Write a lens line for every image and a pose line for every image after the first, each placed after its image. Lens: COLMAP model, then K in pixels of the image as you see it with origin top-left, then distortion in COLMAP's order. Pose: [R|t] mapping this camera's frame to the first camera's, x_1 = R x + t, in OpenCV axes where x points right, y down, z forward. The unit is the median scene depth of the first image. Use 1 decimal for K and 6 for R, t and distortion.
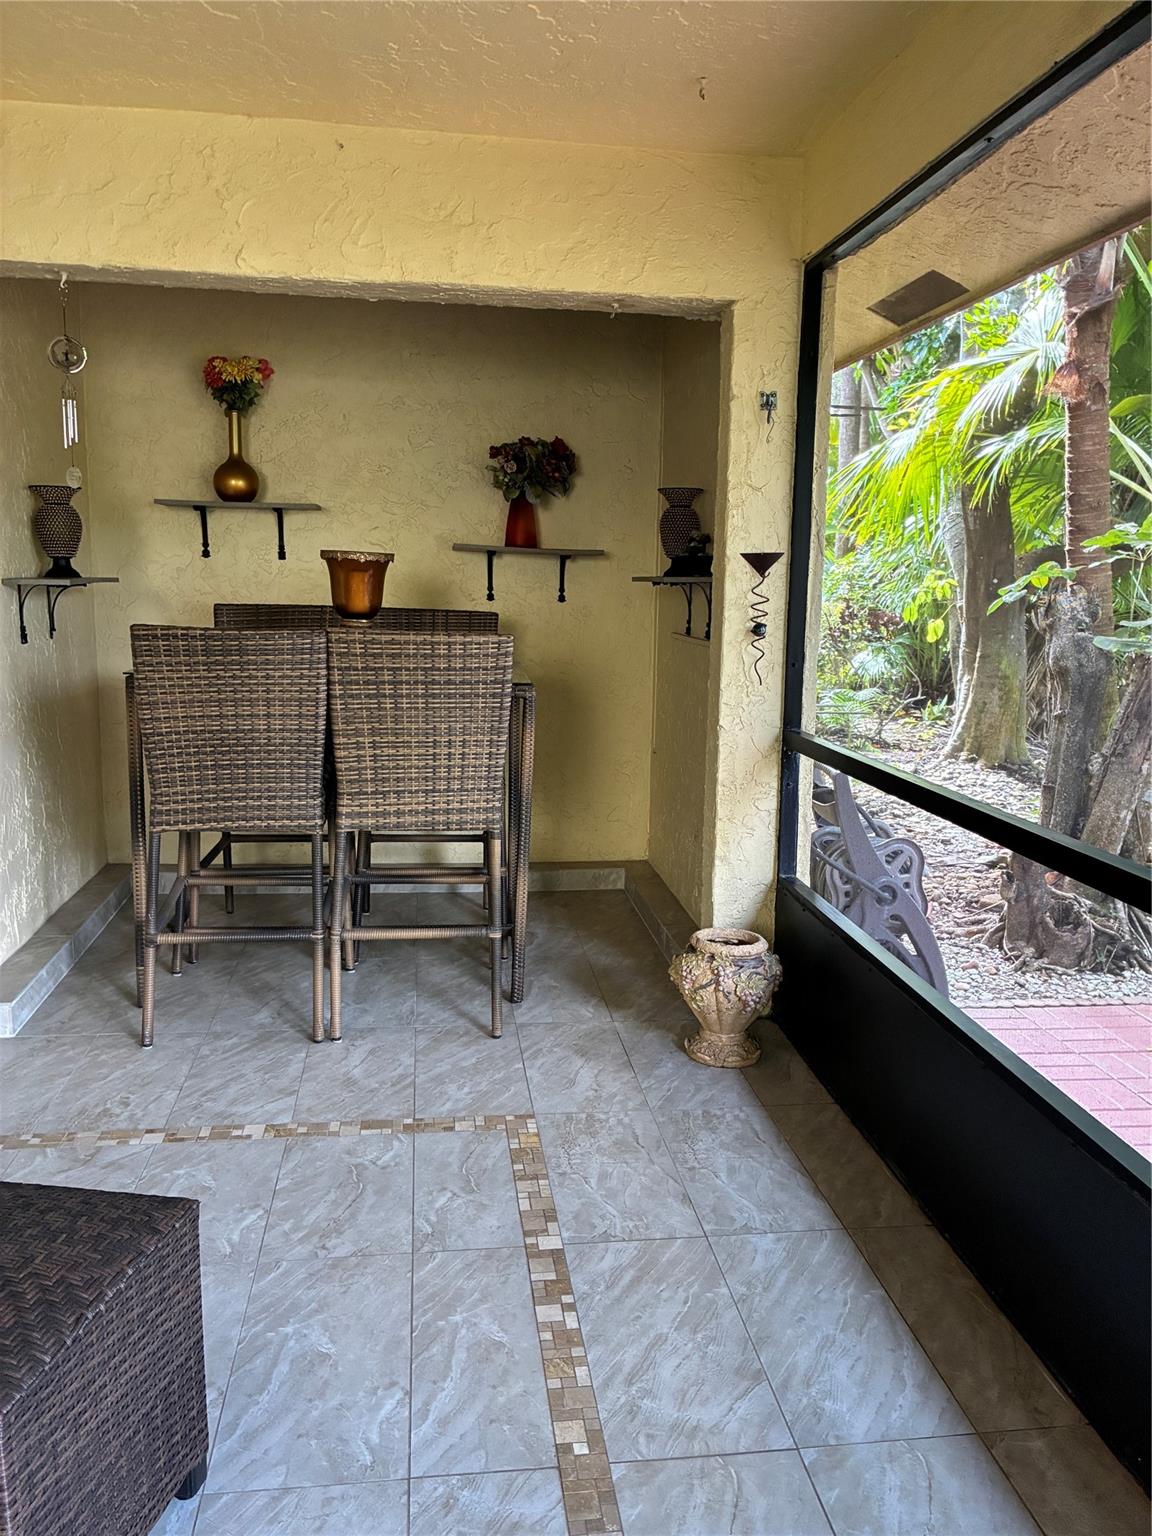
lens RADIAL K [[1164.1, 0, 578.8], [0, 1164.1, 769.0], [0, 0, 1]] dist [0.036282, -0.041645]
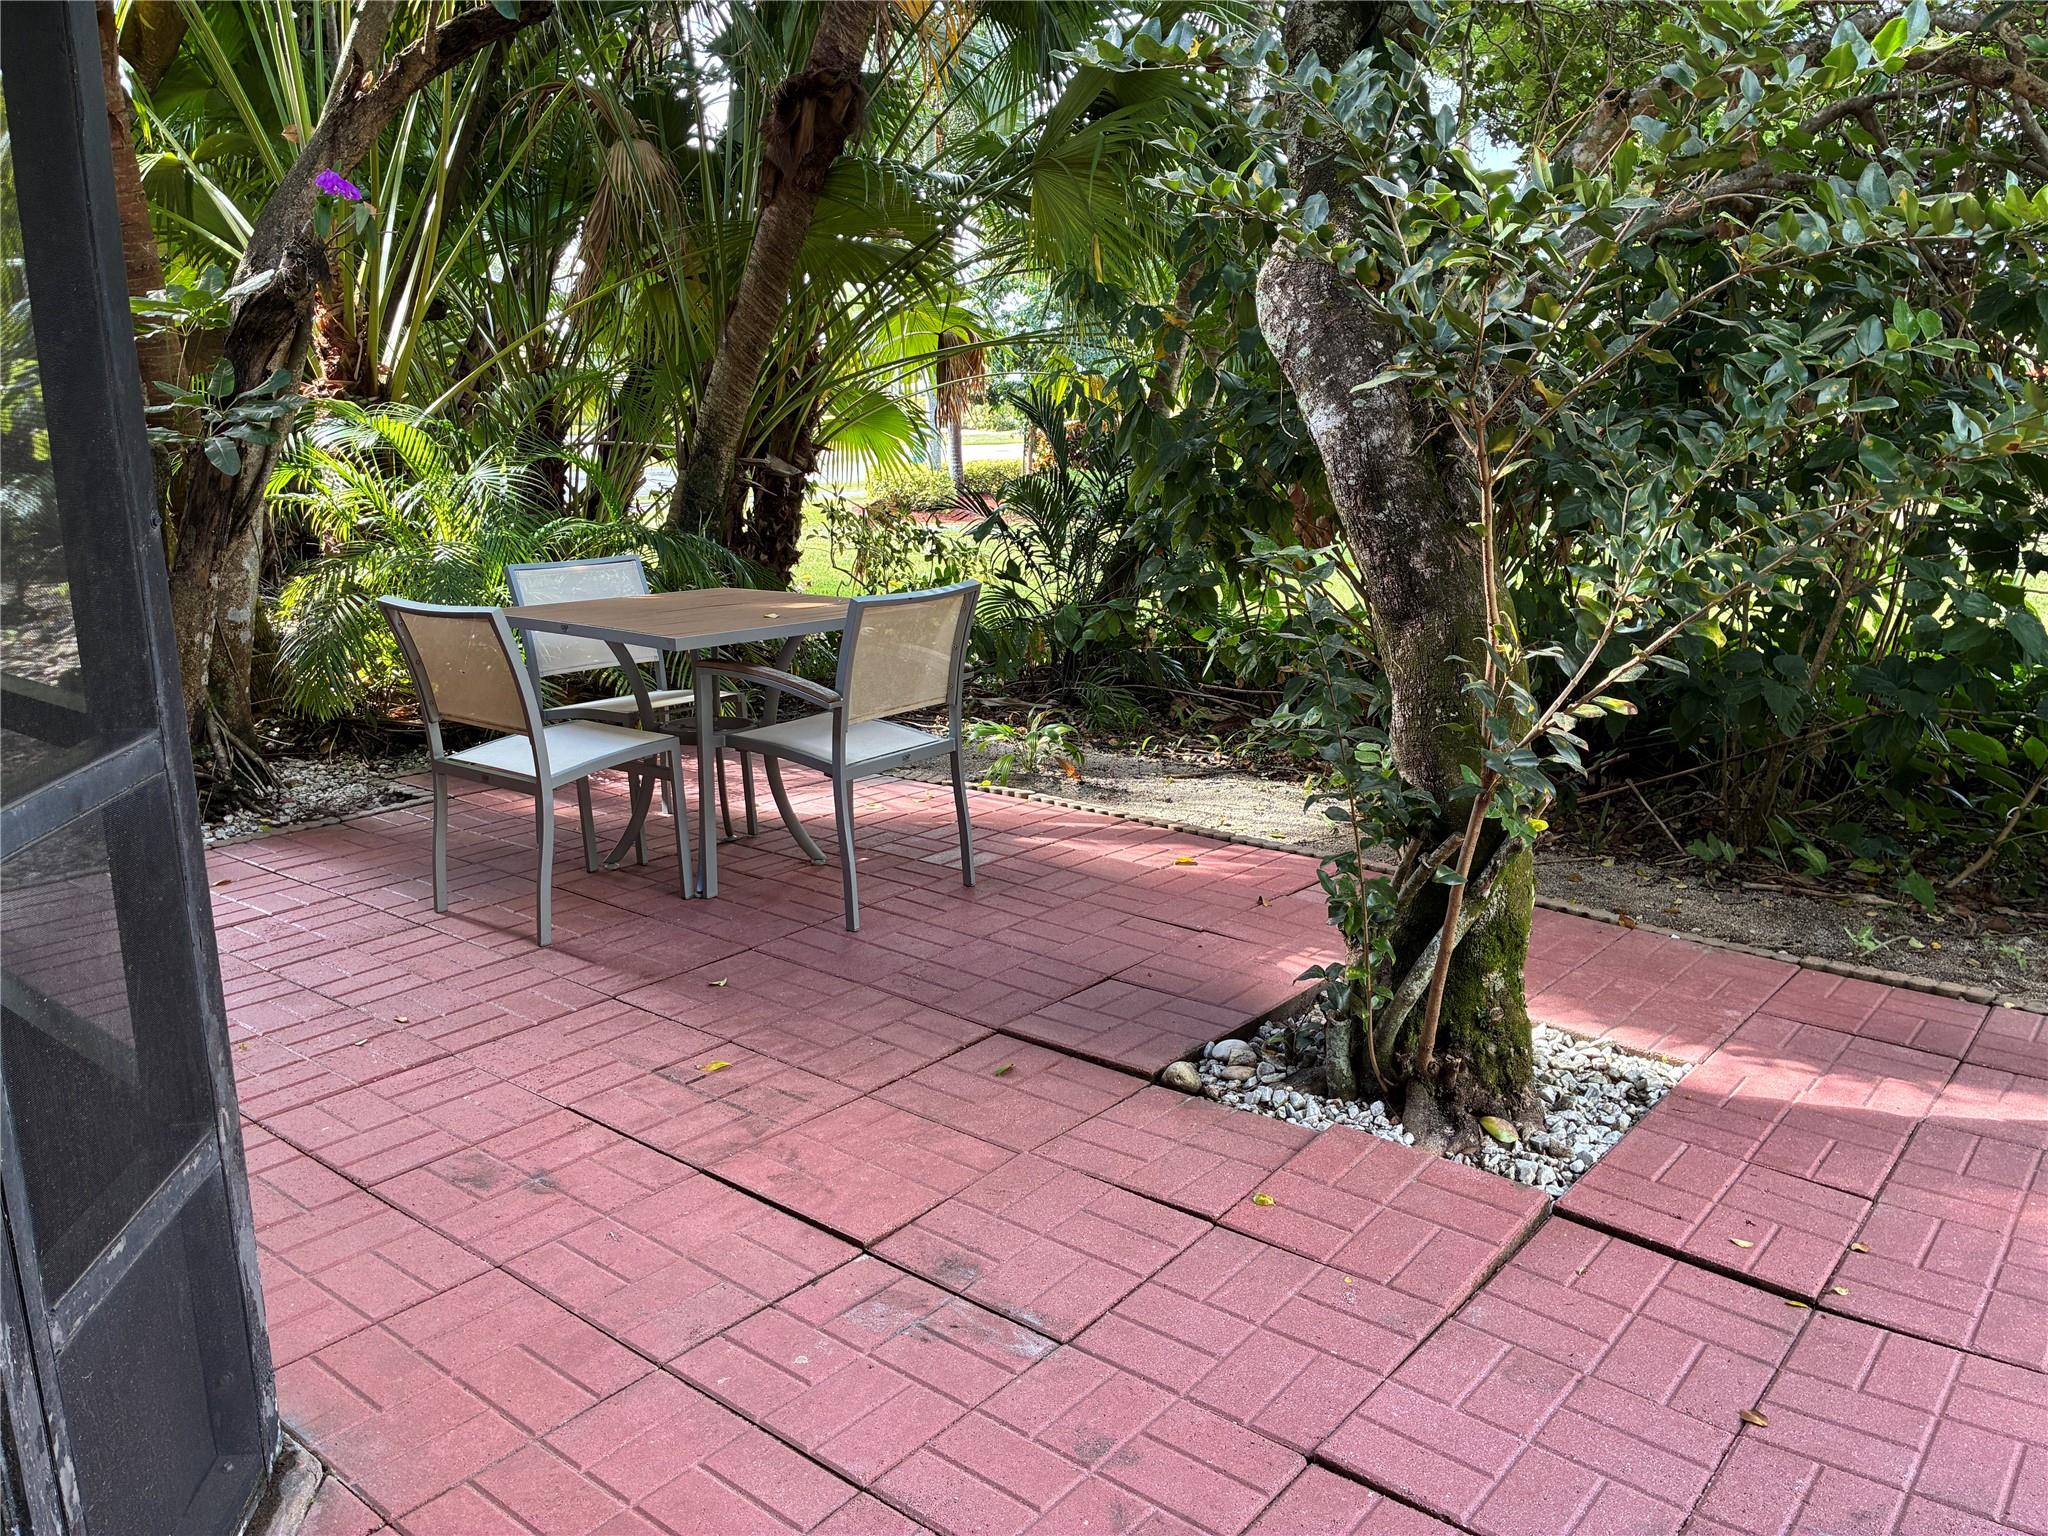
lens RADIAL K [[1552.1, 0, 1024.0], [0, 1552.1, 768.8], [0, 0, 1]] dist [0.036282, -0.041645]
pose [[0.725036, -0.179555, 0.664893, 0.162567], [0.124624, 0.983684, 0.129748, 0.076912], [-0.677342, -0.011210, 0.735583, -0.318230]]
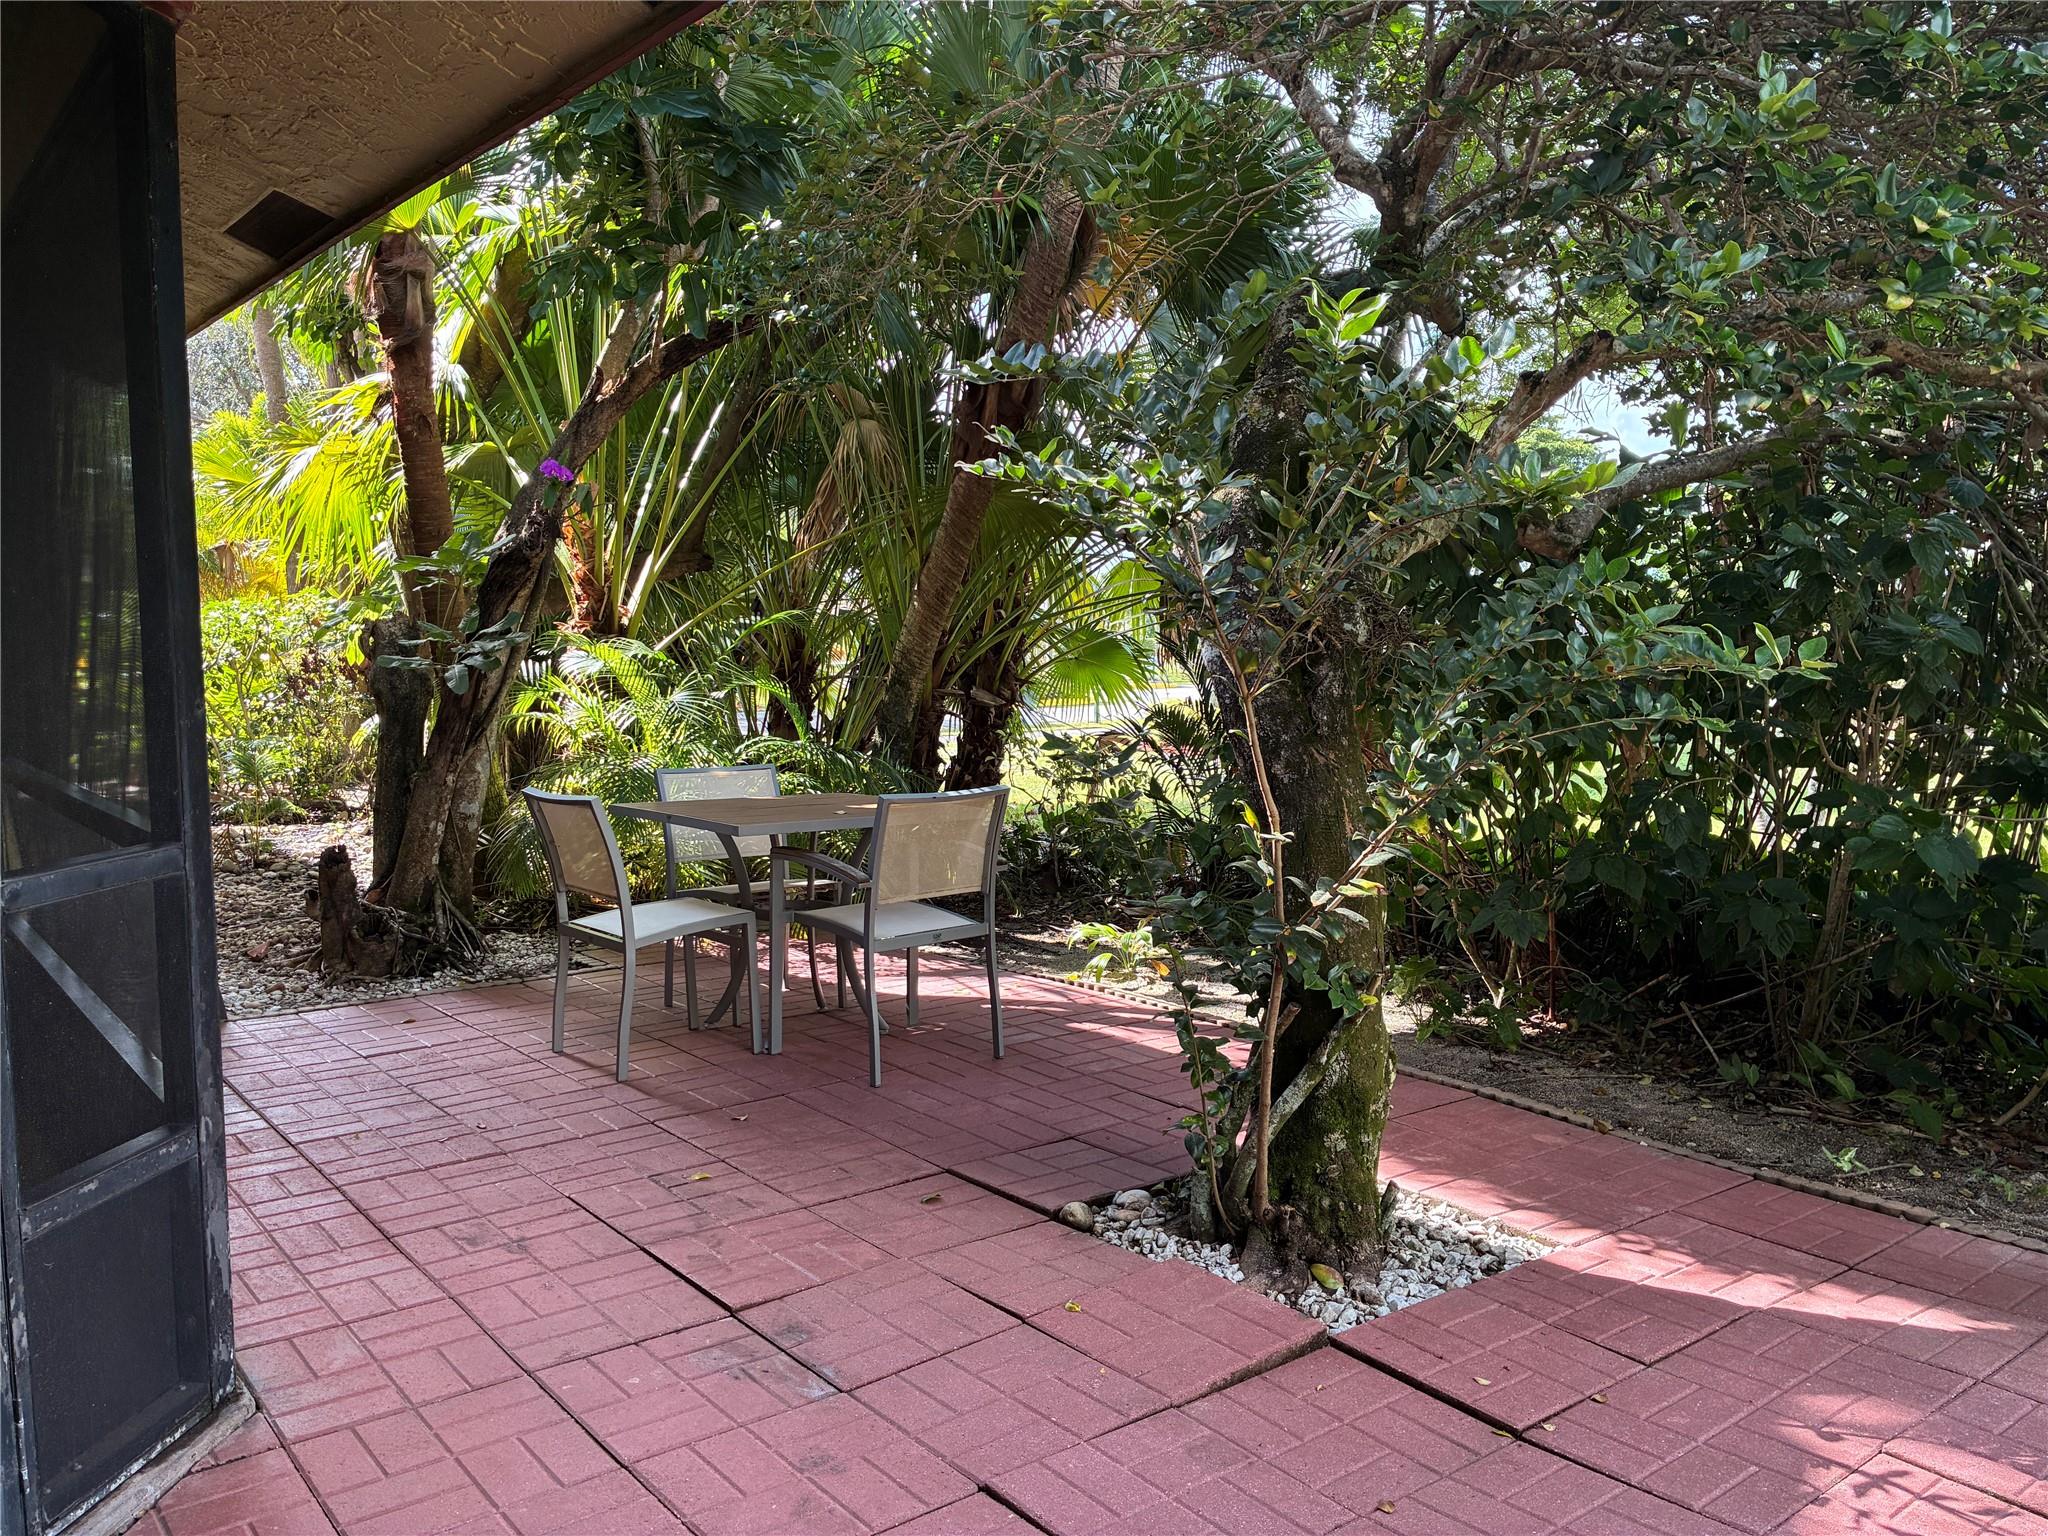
lens RADIAL K [[1552.1, 0, 1018.6], [0, 1552.1, 768.5], [0, 0, 1]] dist [0.036282, -0.041645]
pose [[0.853739, -0.061549, 0.517051, 0.251074], [0.098068, 0.994225, -0.043575, 0.129069], [-0.511383, 0.087908, 0.854845, -0.594561]]
